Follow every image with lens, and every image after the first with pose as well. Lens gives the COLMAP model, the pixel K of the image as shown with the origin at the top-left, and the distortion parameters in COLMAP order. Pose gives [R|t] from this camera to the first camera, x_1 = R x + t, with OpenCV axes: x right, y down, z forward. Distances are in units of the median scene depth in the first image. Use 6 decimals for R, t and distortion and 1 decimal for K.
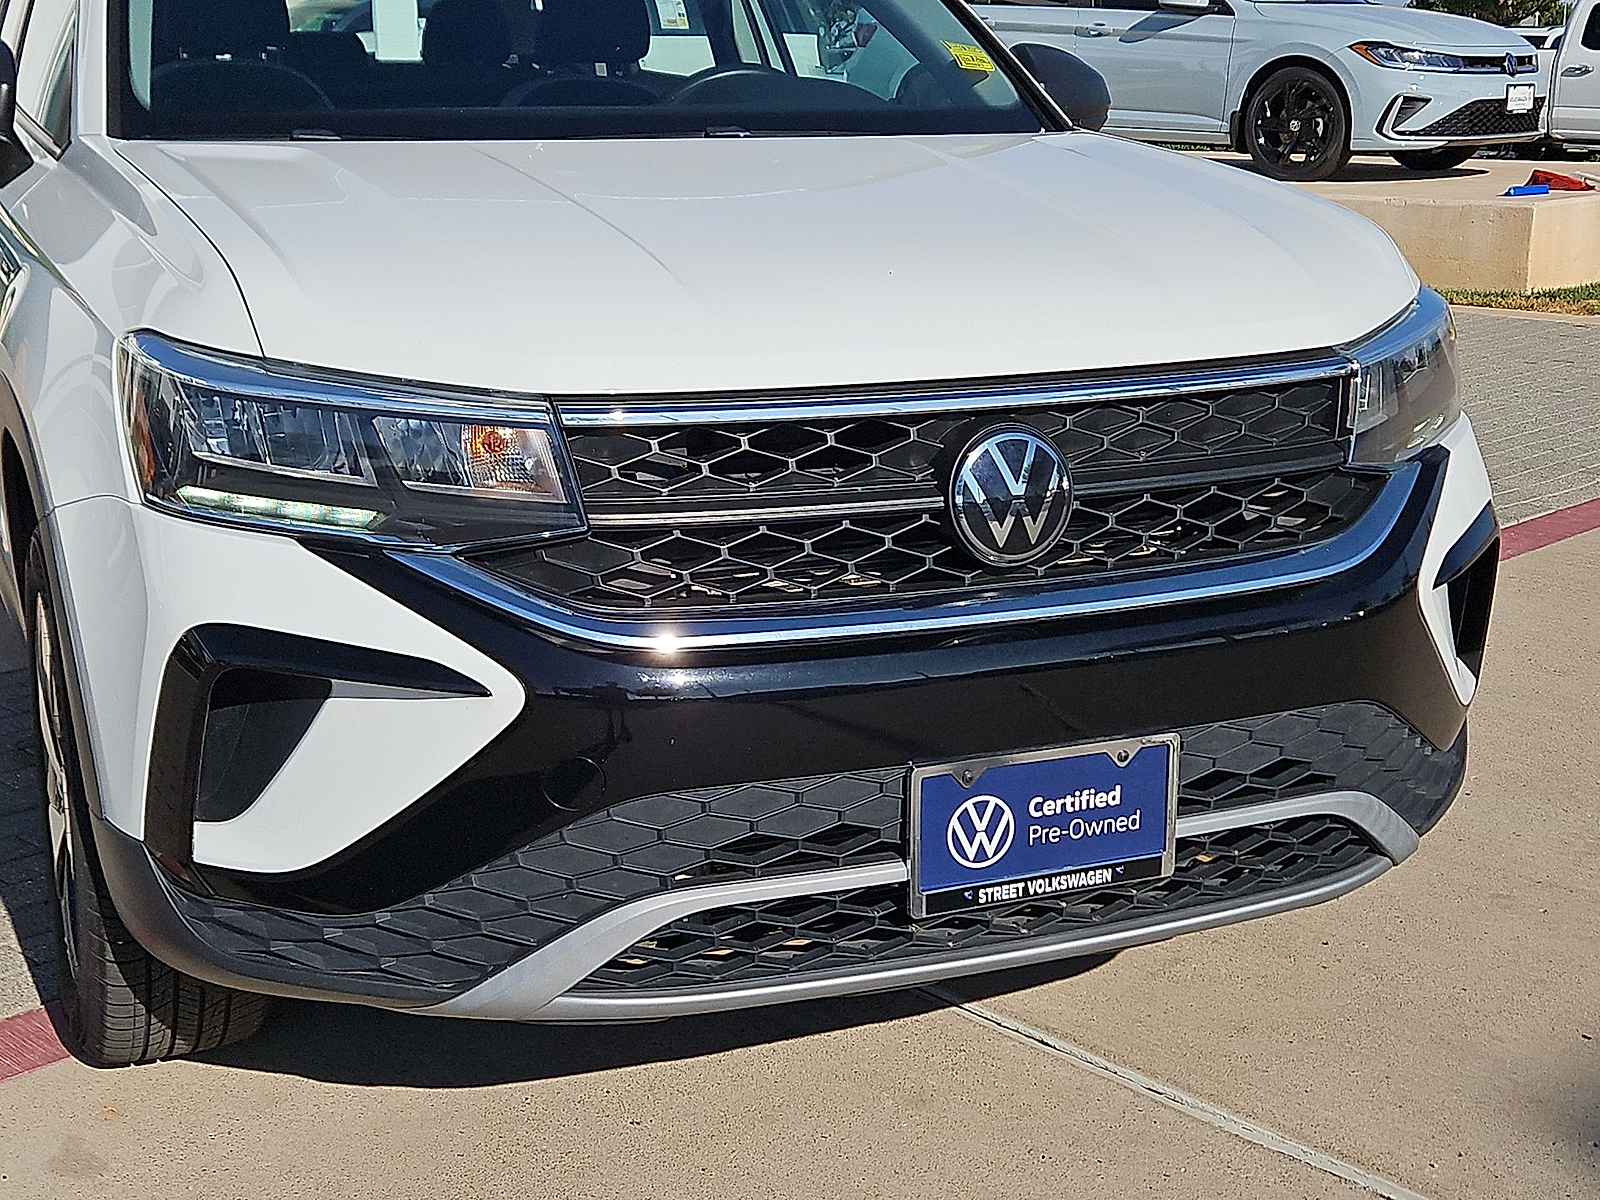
lens RADIAL K [[2199.8, 0, 792.3], [0, 2199.8, 591.9], [0, 0, 1]] dist [0.111234, 0.000000]
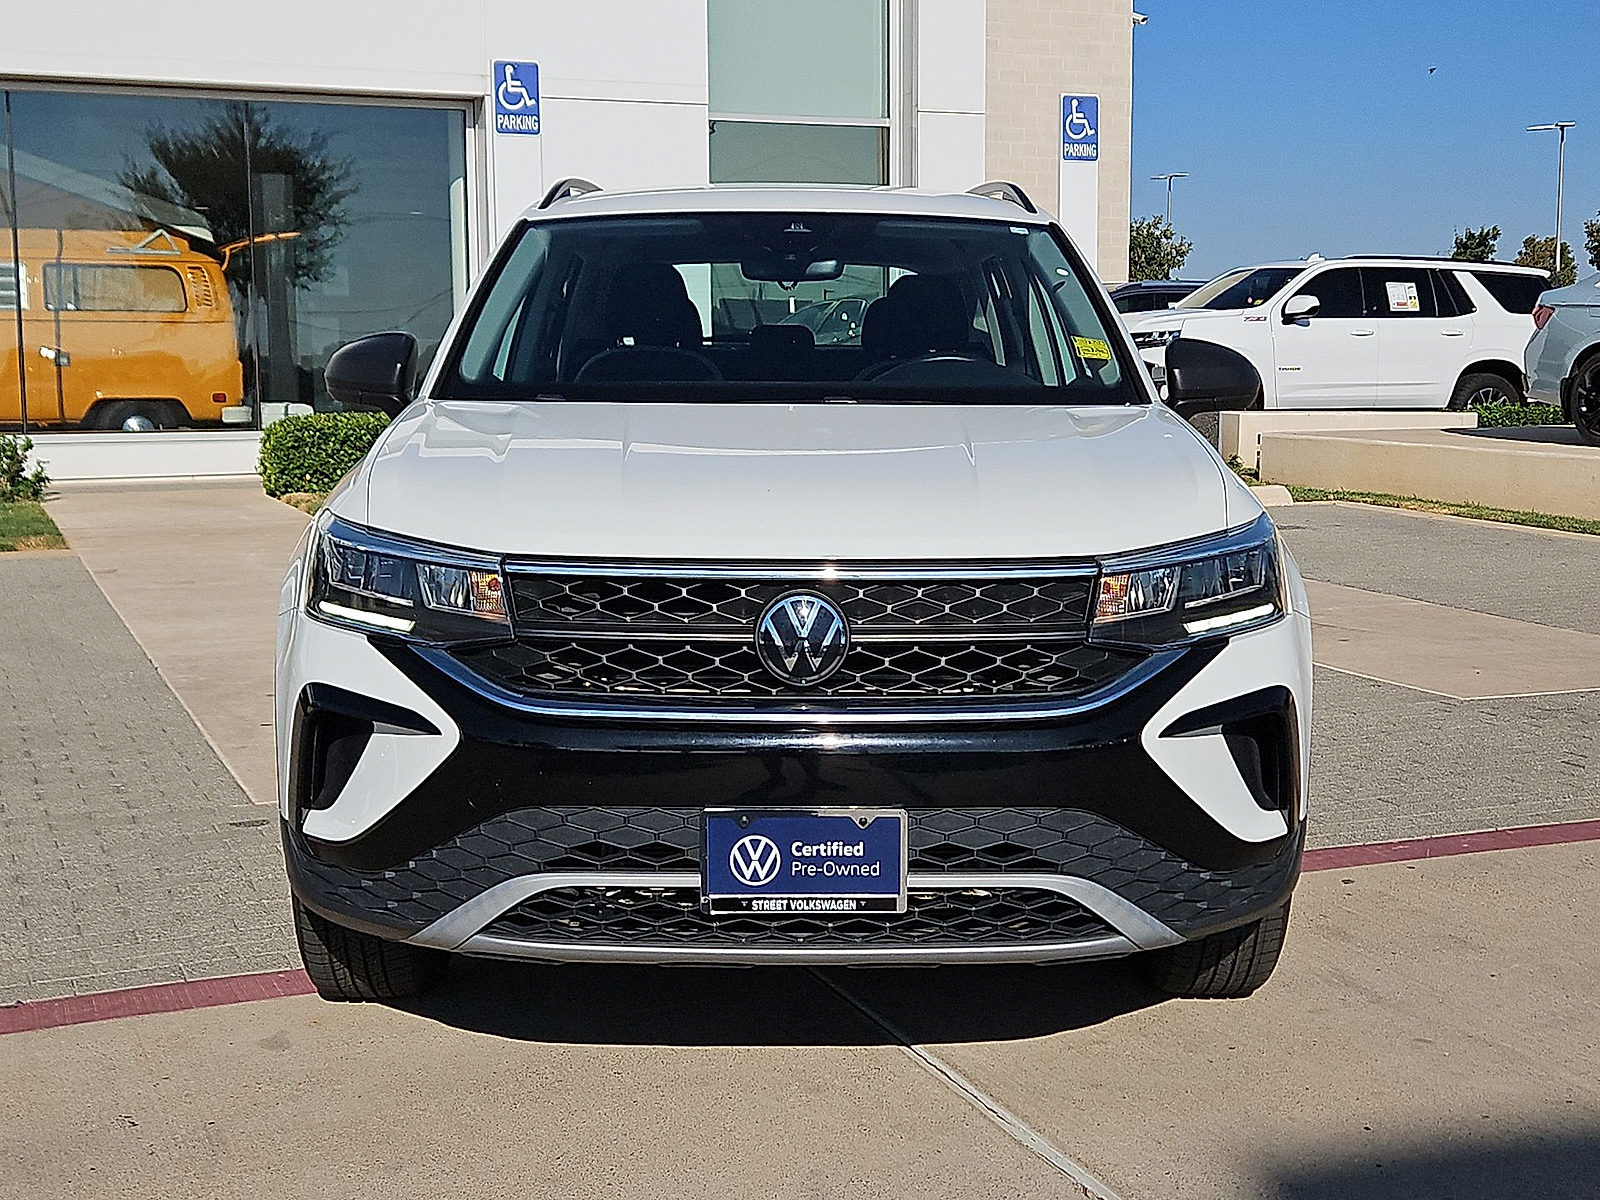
lens RADIAL K [[2199.8, 0, 784.3], [0, 2199.8, 581.1], [0, 0, 1]] dist [0.111234, 0.000000]
pose [[0.926654, 0.047803, -0.372862, 0.646540], [-0.094165, 0.989776, -0.107127, 0.079425], [0.363929, 0.134380, 0.921682, -0.384379]]
